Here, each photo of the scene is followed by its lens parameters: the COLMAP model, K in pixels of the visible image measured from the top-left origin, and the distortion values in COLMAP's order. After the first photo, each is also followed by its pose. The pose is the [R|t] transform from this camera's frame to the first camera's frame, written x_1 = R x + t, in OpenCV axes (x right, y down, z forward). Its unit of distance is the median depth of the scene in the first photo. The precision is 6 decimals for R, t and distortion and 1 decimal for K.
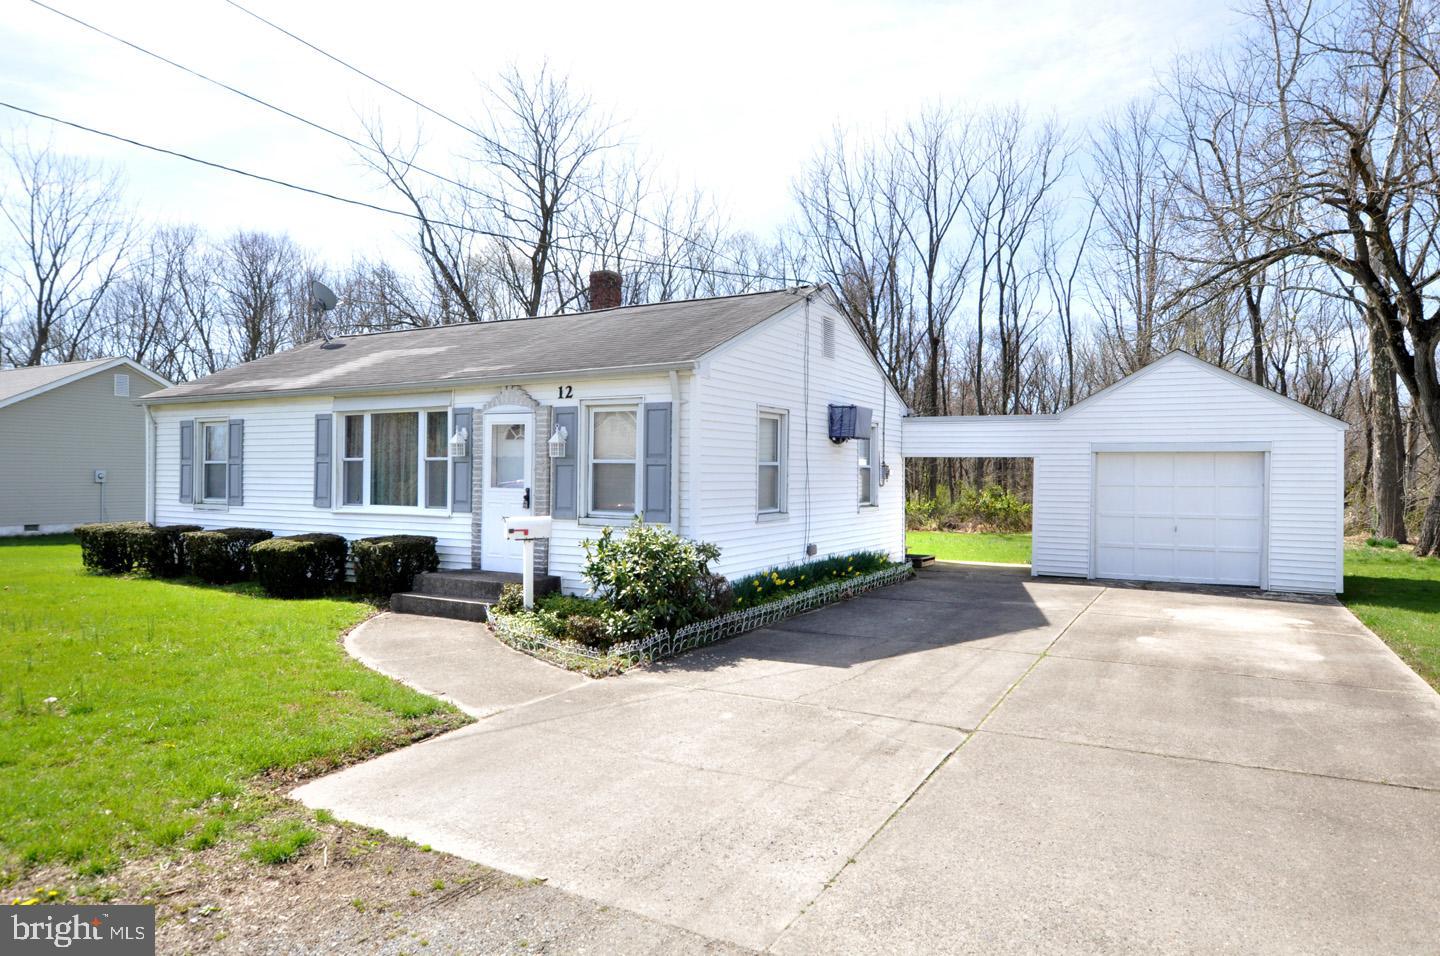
lens RADIAL K [[890.2, 0, 723.9], [0, 890.2, 483.1], [0, 0, 1]] dist [-0.005297, 0.000437]
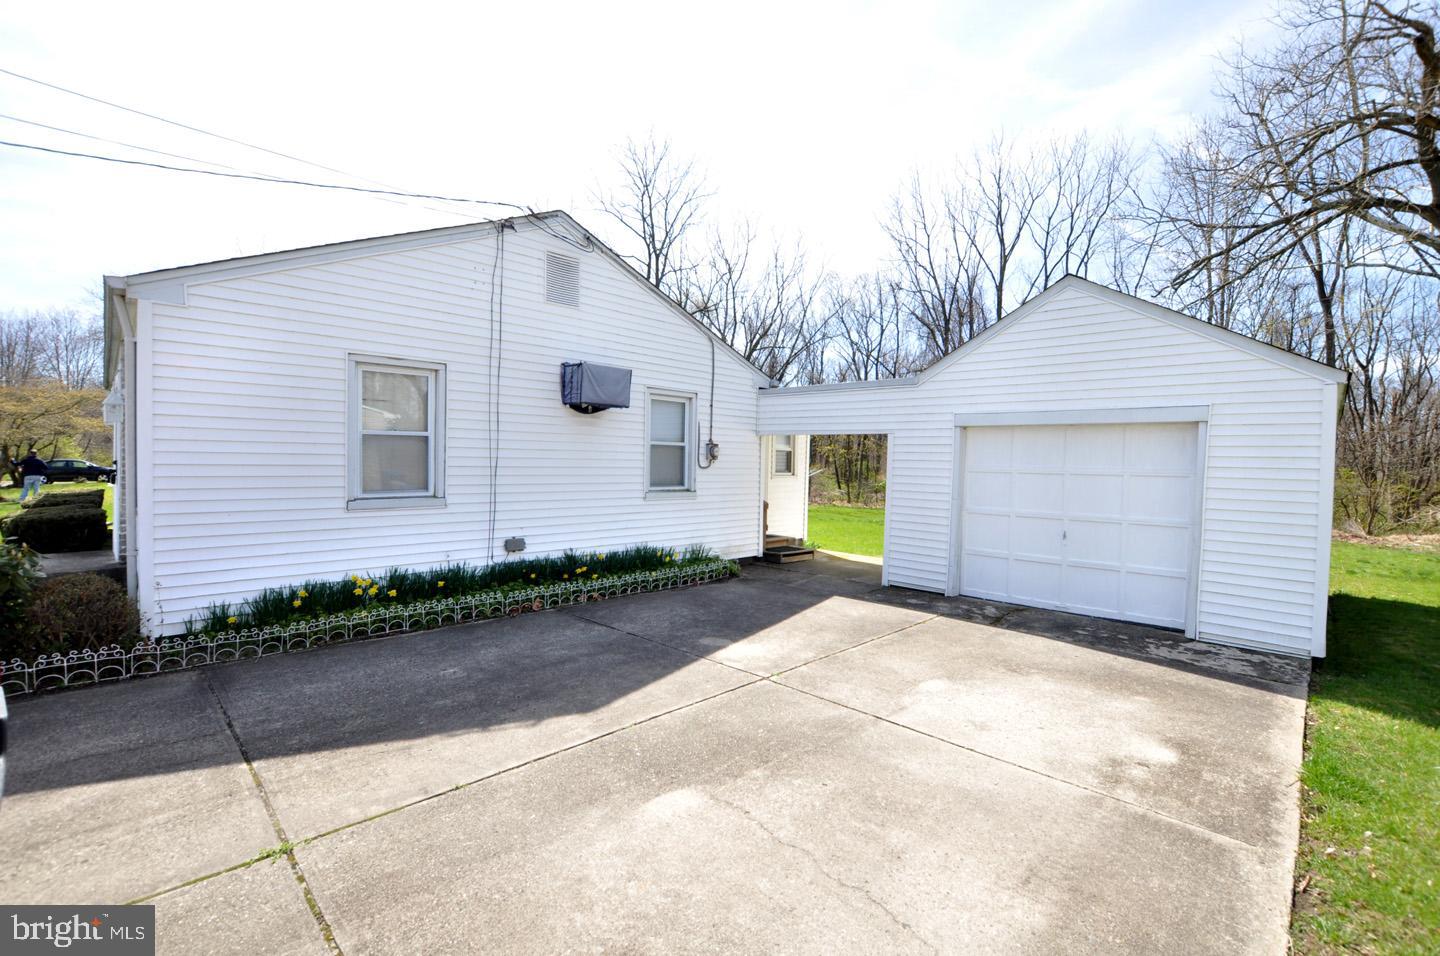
lens RADIAL K [[631.8, 0, 722.7], [0, 631.8, 478.7], [0, 0, 1]] dist [-0.033760, 0.003439]
pose [[0.964140, 0.020675, -0.264589, 0.398081], [-0.016283, 0.999691, 0.018783, 0.002473], [0.264896, -0.013801, 0.964178, 0.480051]]
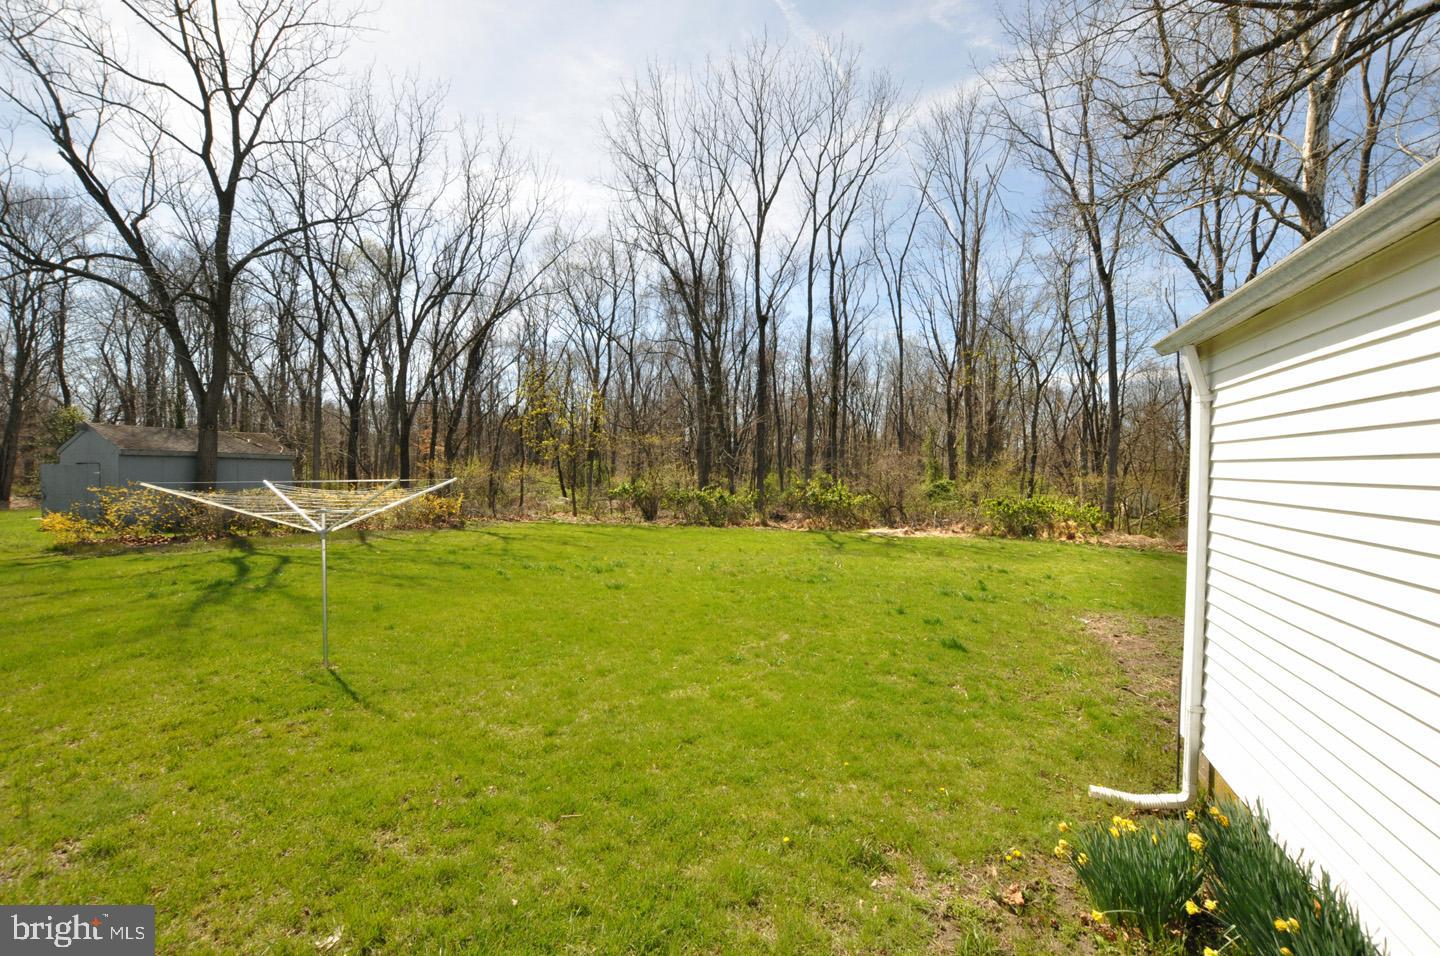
lens RADIAL K [[631.8, 0, 722.7], [0, 631.8, 478.7], [0, 0, 1]] dist [-0.033760, 0.003439]
pose [[0.989950, 0.005280, 0.141319, 0.391429], [-0.006808, 0.999923, 0.010335, 0.004365], [-0.141254, -0.011193, 0.989910, 1.327167]]
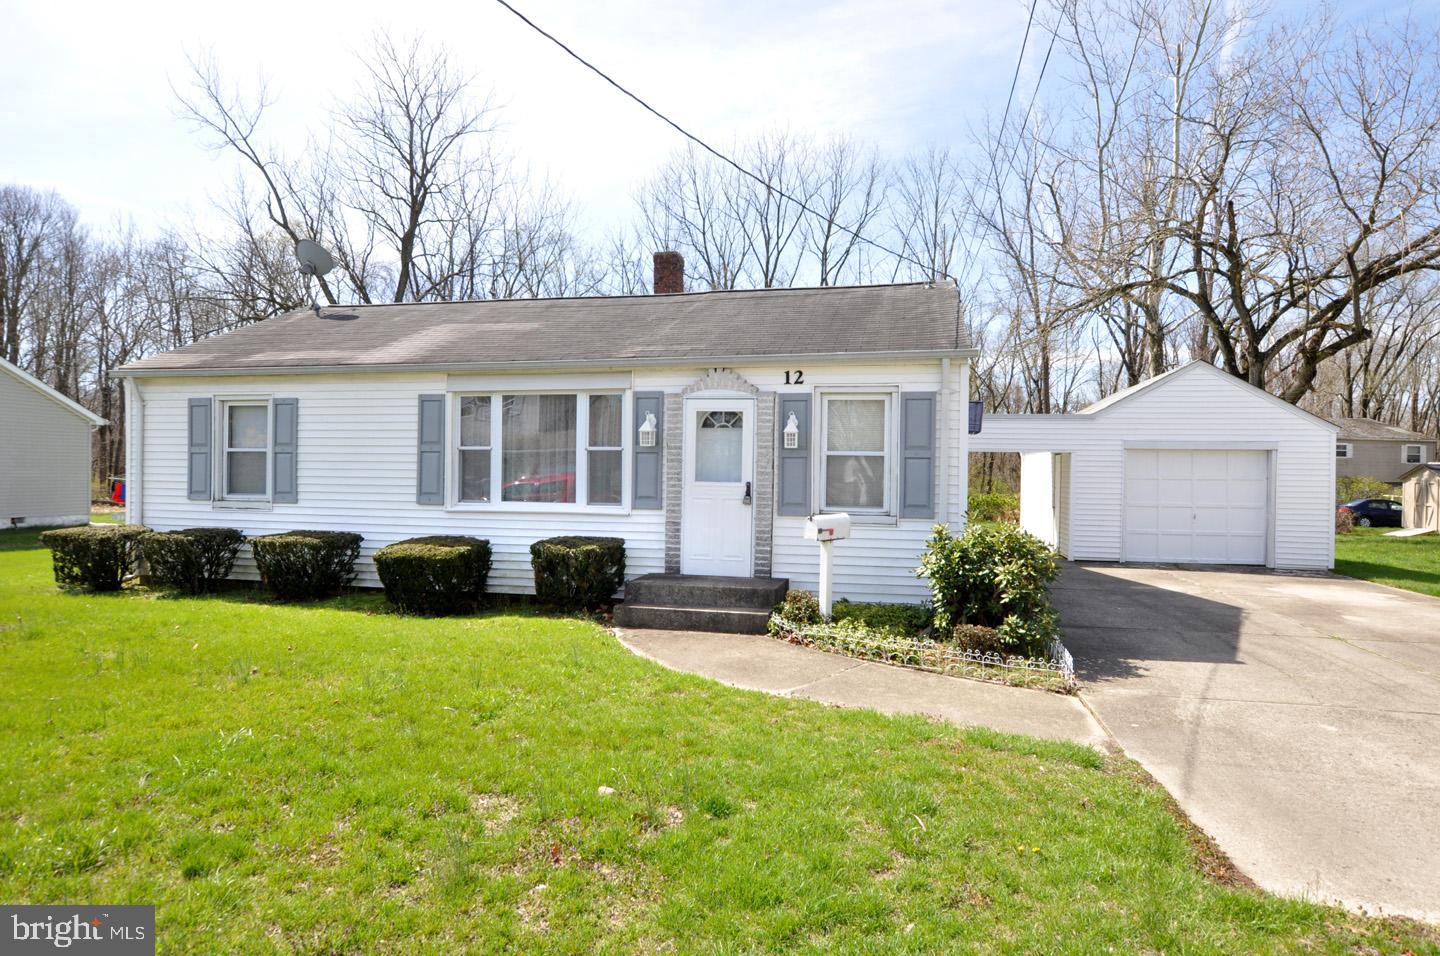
lens RADIAL K [[826.0, 0, 724.4], [0, 826.0, 481.2], [0, 0, 1]] dist [-0.014067, 0.001199]
pose [[0.959686, -0.000763, 0.281075, -0.387826], [-0.001425, 0.999970, 0.007583, -0.001374], [-0.281072, -0.007678, 0.959656, 0.163367]]
